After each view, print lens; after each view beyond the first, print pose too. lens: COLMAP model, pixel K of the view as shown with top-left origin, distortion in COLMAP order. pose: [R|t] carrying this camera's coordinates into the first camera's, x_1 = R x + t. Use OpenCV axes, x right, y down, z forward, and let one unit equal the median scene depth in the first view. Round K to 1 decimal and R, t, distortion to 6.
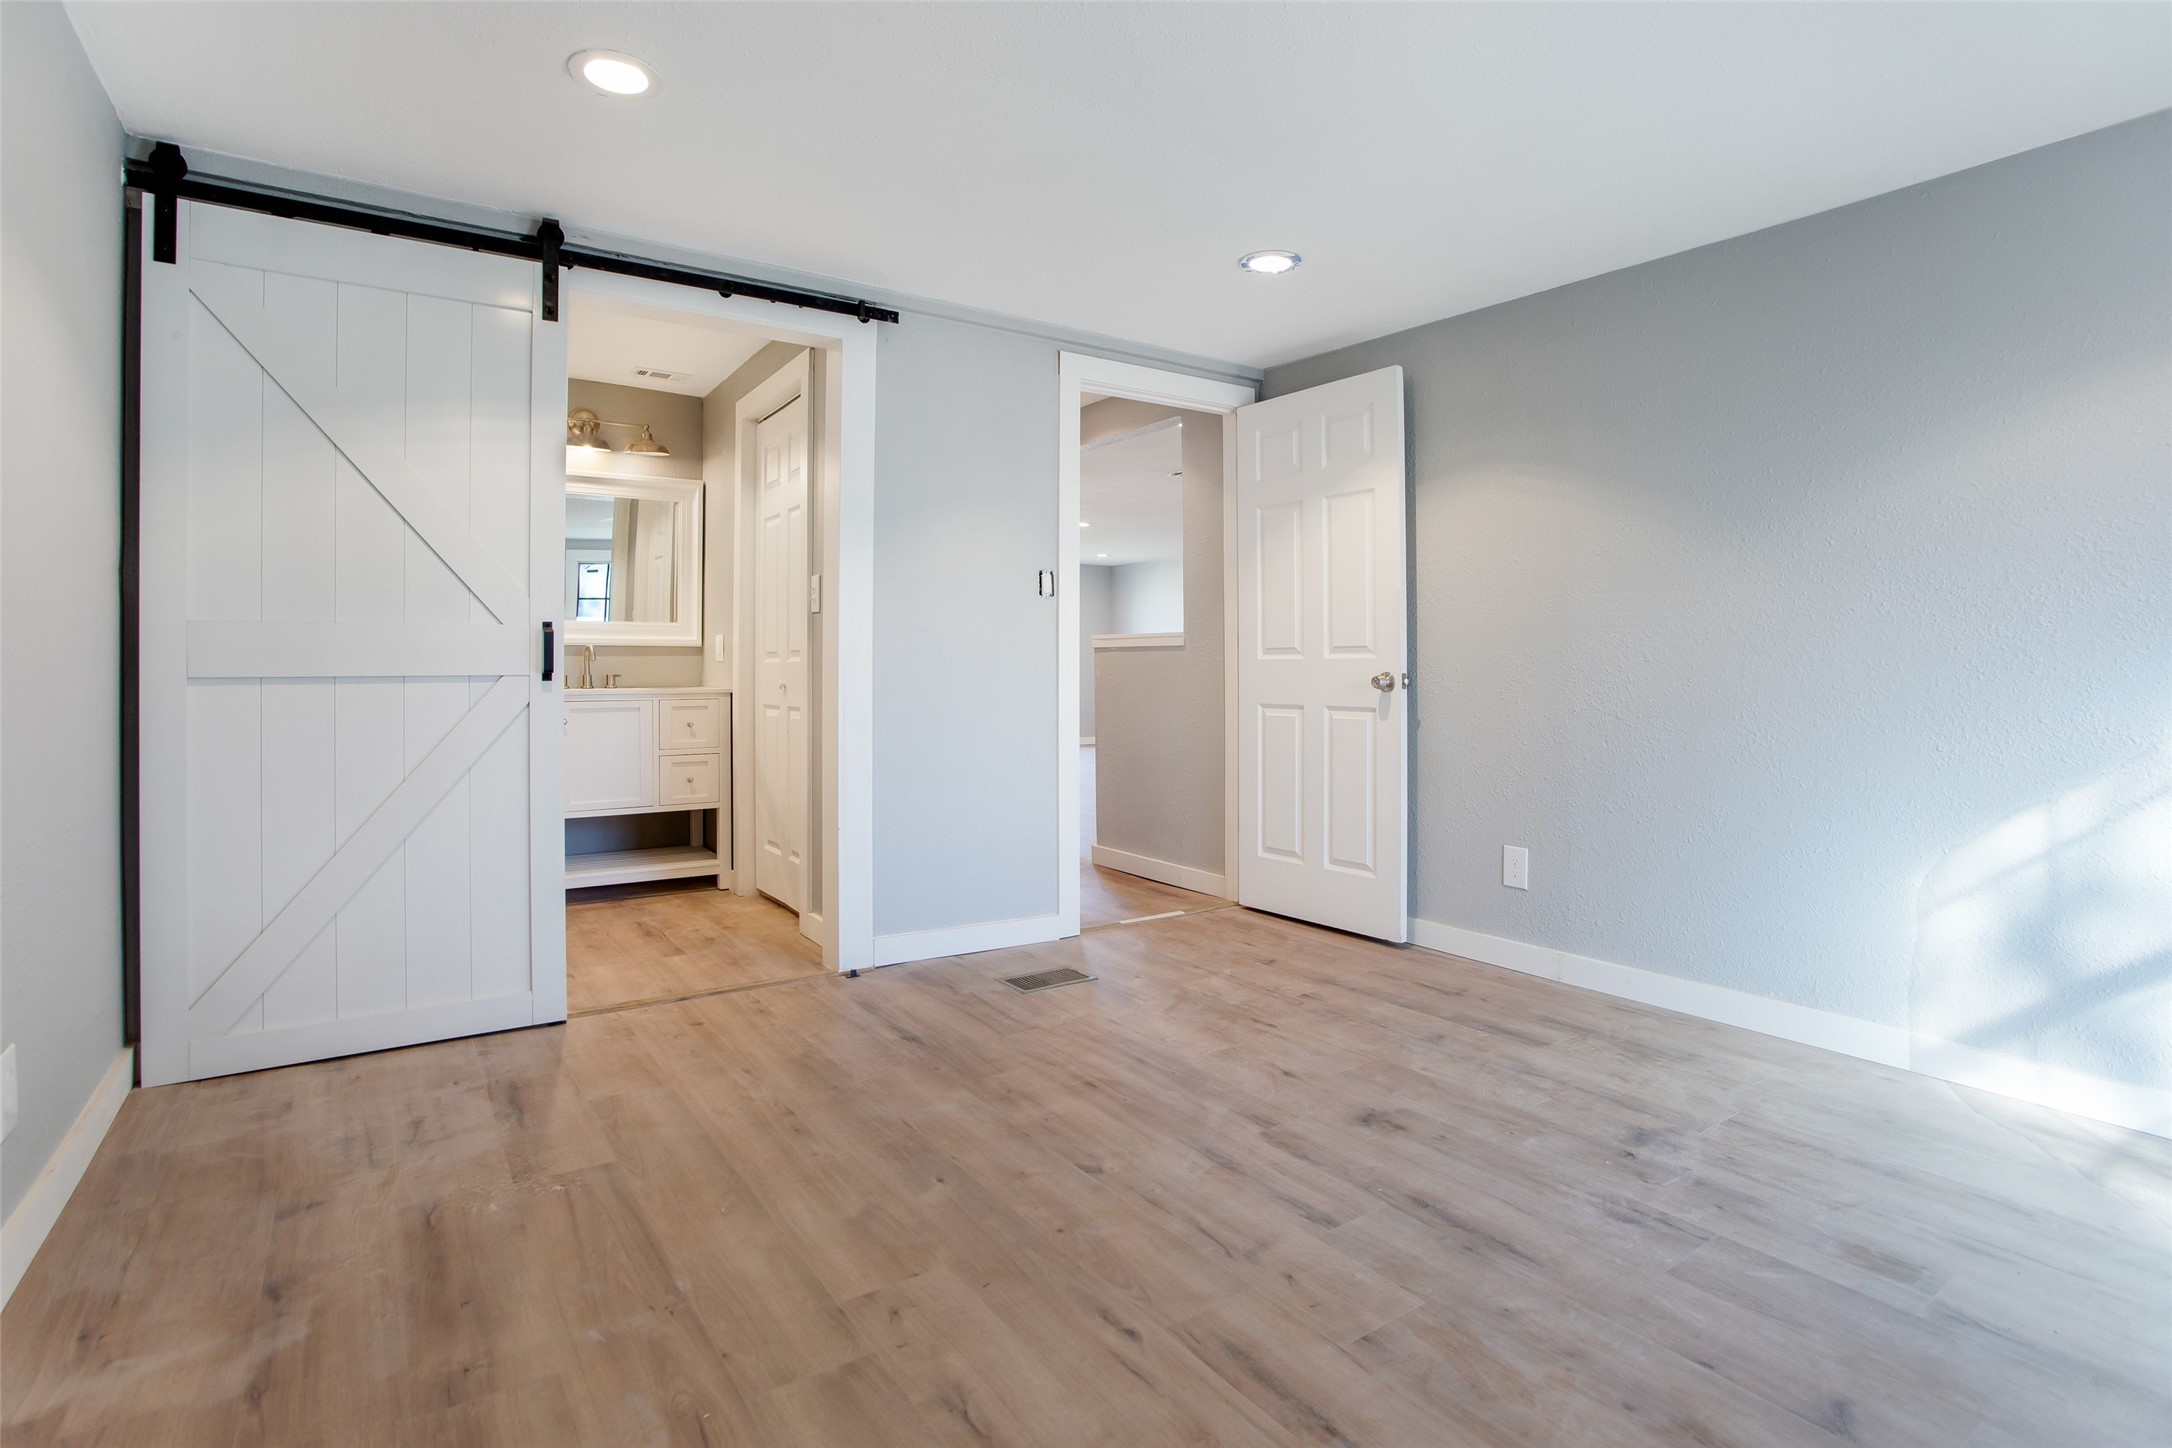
lens RADIAL K [[1087.6, 0, 1084.5], [0, 1087.6, 665.7], [0, 0, 1]] dist [-0.000442, 0.000133]
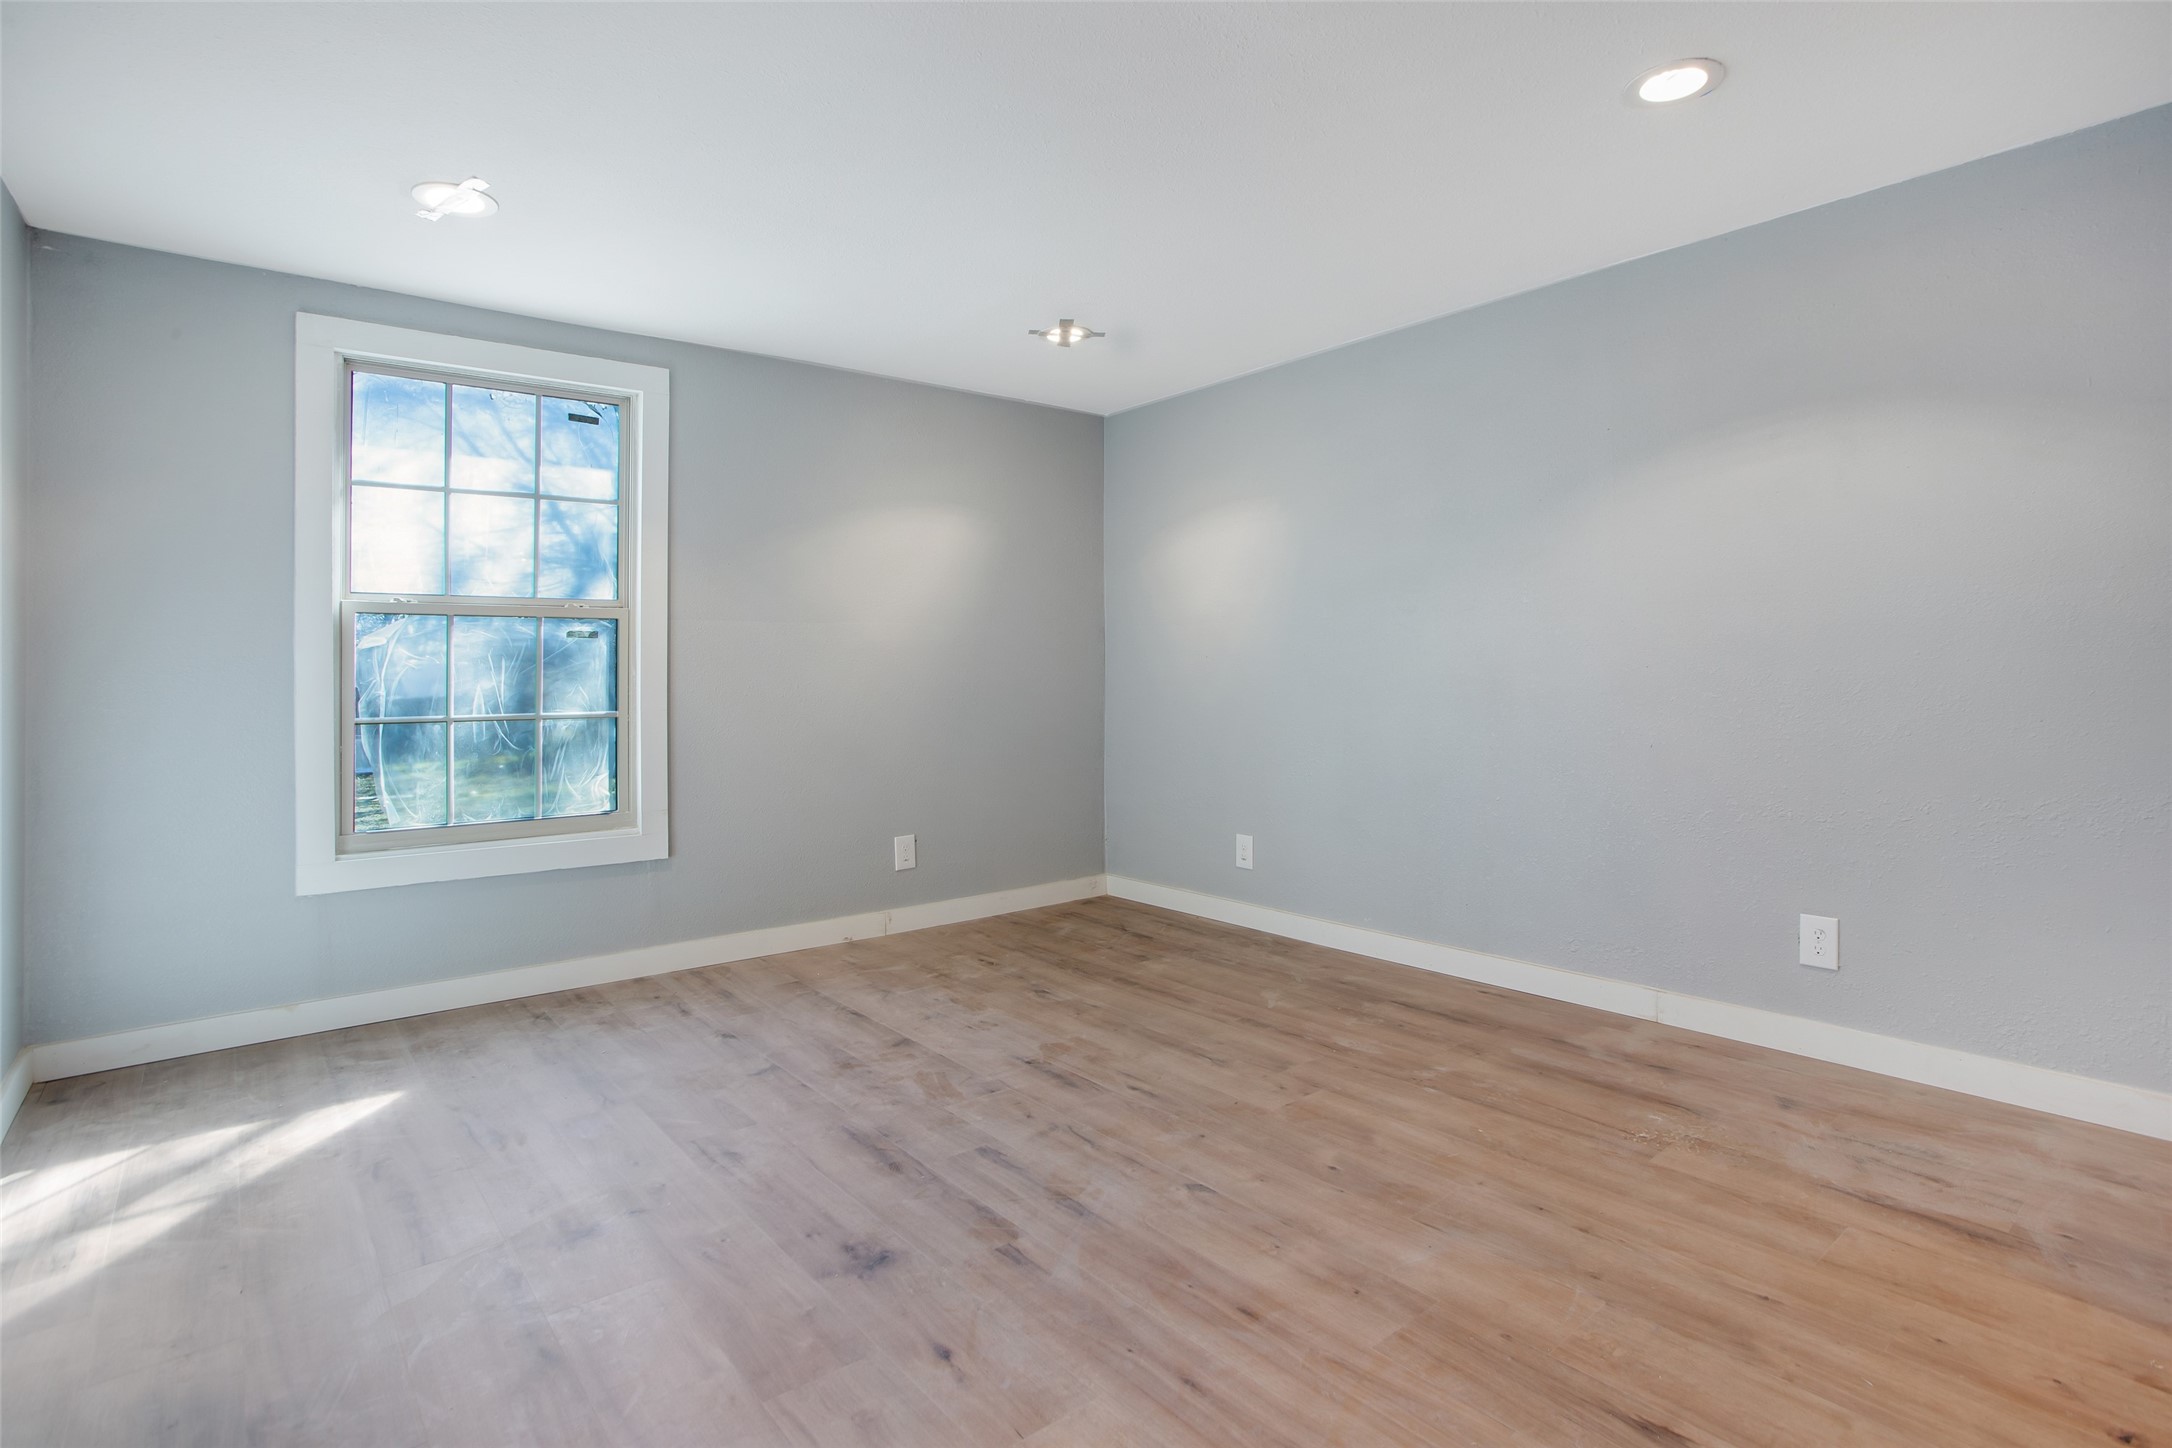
lens RADIAL K [[1087.6, 0, 1084.5], [0, 1087.6, 665.7], [0, 0, 1]] dist [-0.000442, 0.000133]
pose [[-0.995957, 0.002817, -0.089789, 0.201991], [0.003380, 0.999976, -0.006125, -0.013284], [0.089769, -0.006404, -0.995942, 2.021375]]
